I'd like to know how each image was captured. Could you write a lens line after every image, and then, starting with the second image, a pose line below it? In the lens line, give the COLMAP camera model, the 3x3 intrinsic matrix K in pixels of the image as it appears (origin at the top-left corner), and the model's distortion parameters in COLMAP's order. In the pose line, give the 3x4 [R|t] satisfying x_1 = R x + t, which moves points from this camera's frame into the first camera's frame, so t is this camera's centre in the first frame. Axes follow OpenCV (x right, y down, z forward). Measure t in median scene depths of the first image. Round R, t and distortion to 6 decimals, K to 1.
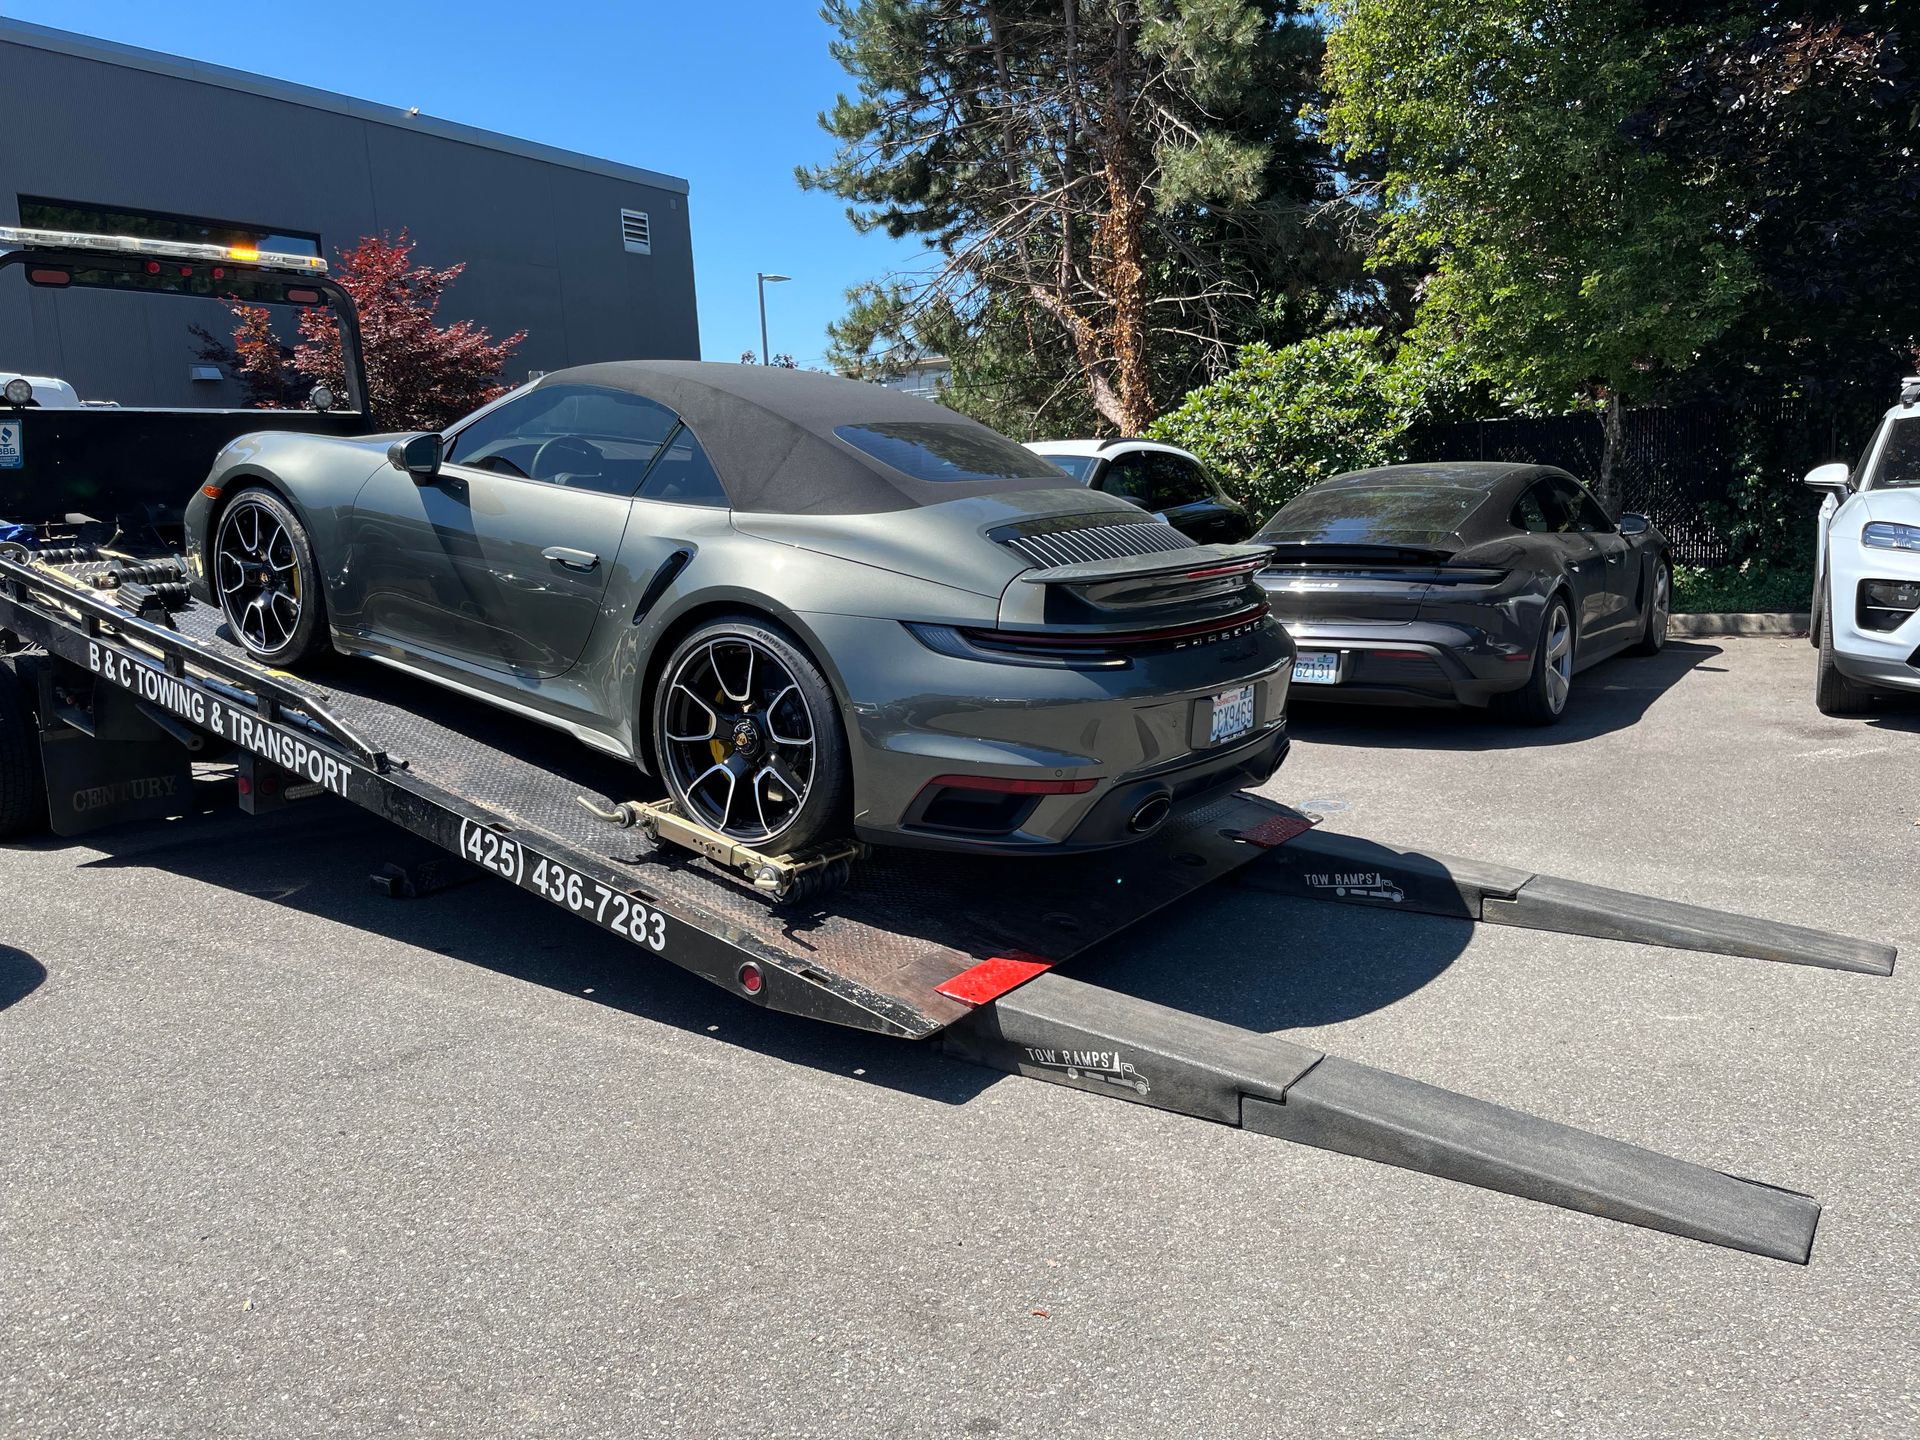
lens RADIAL K [[1469.0, 0, 947.8], [0, 1469.0, 712.2], [0, 0, 1]] dist [0.041627, -0.062764]
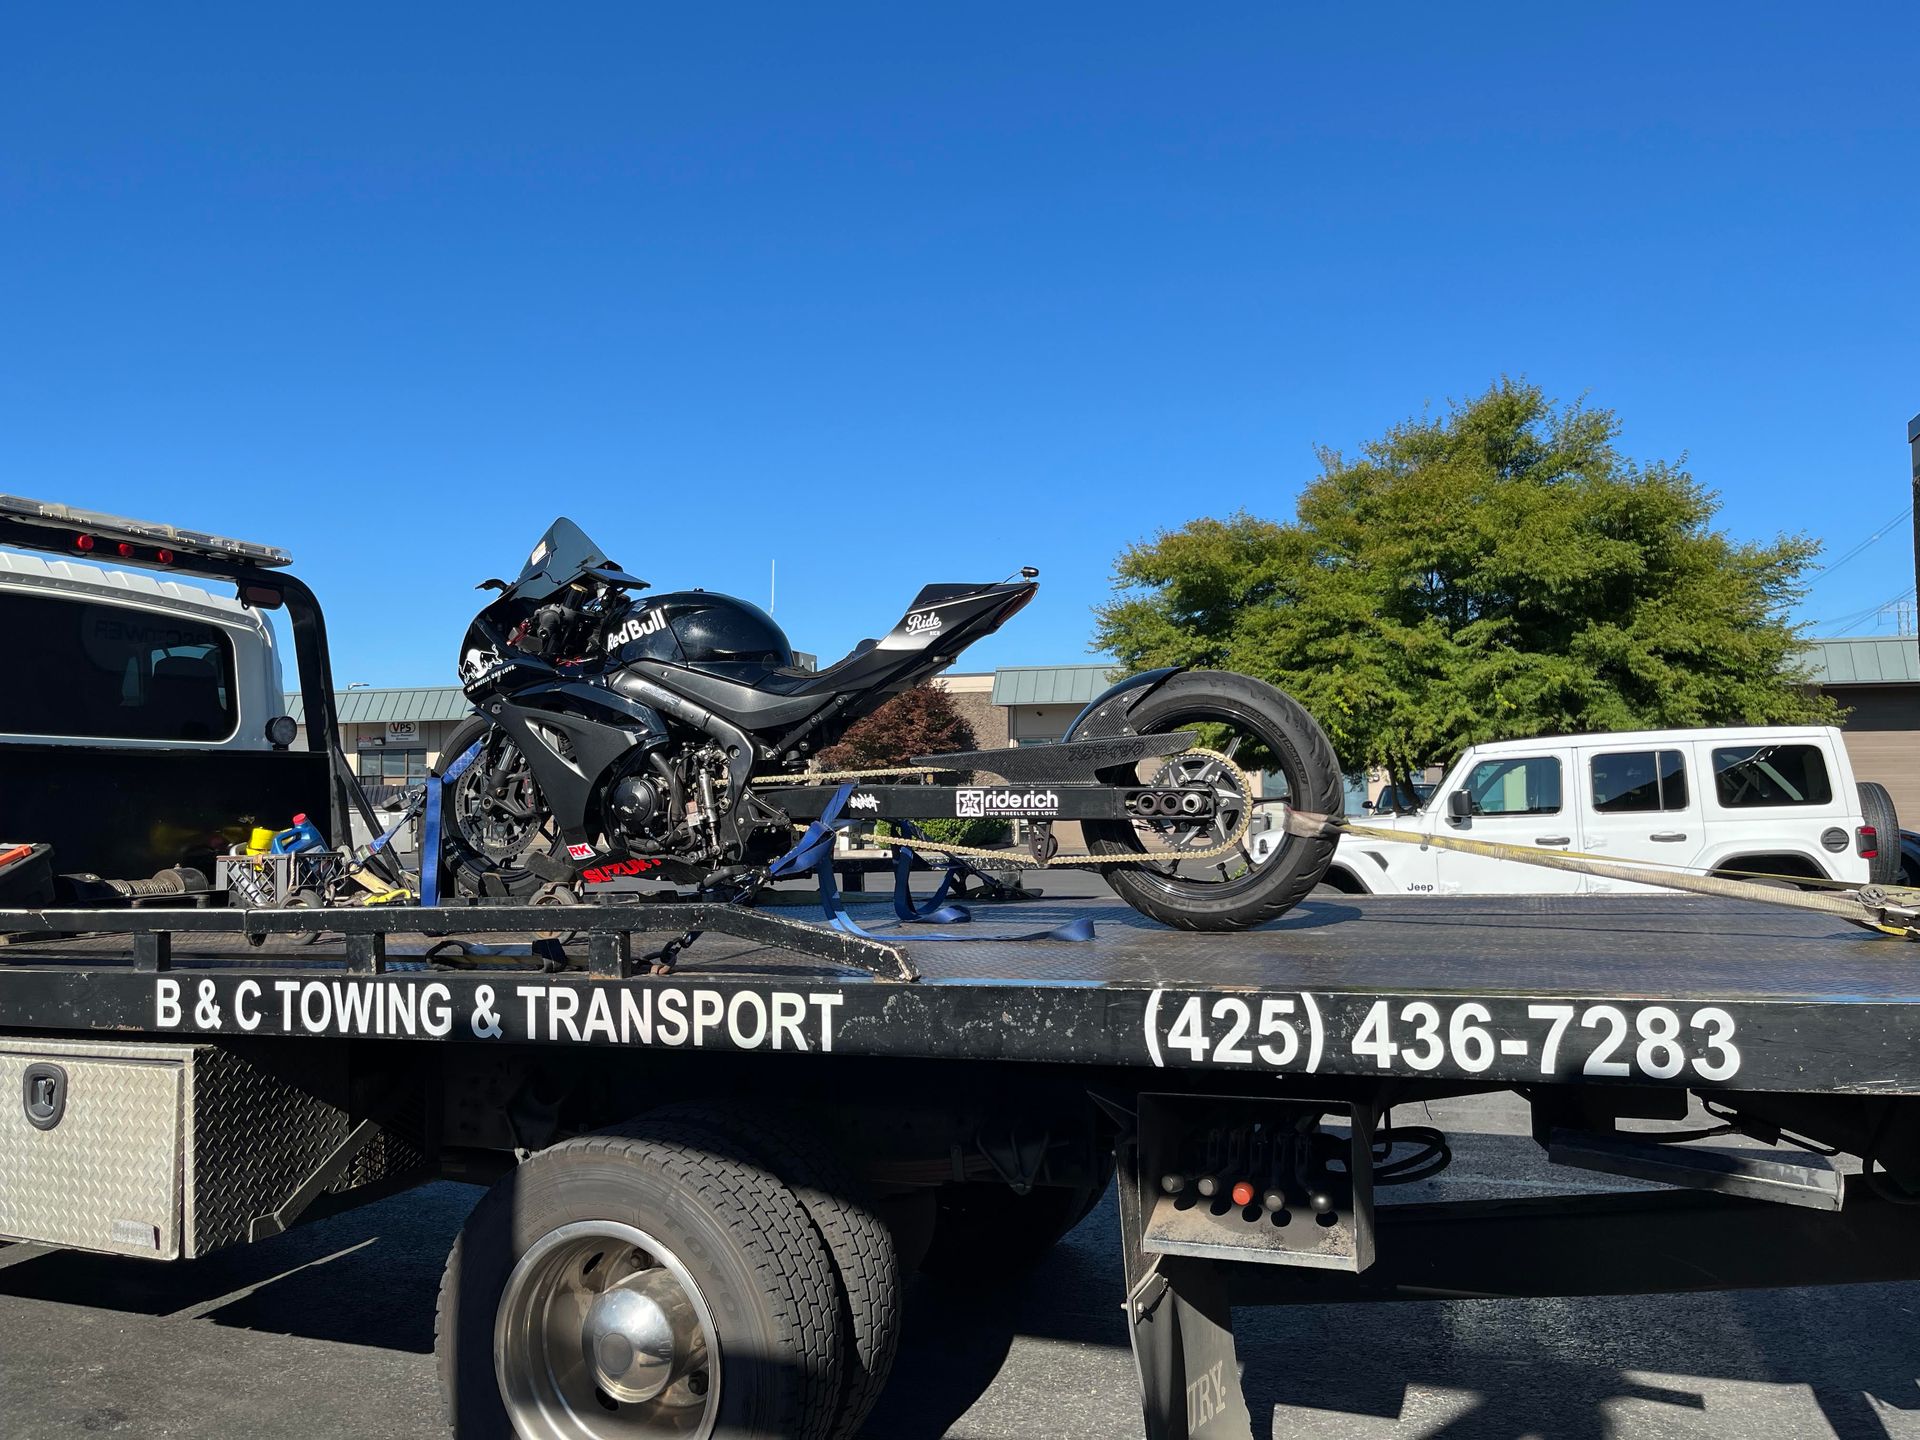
lens RADIAL K [[1469.0, 0, 948.2], [0, 1469.0, 729.2], [0, 0, 1]] dist [0.041627, -0.062764]
pose [[0.956422, -0.138449, 0.257077, -0.535849], [0.212556, 0.933774, -0.287901, 0.124347], [-0.200192, 0.329998, 0.922510, 0.462625]]
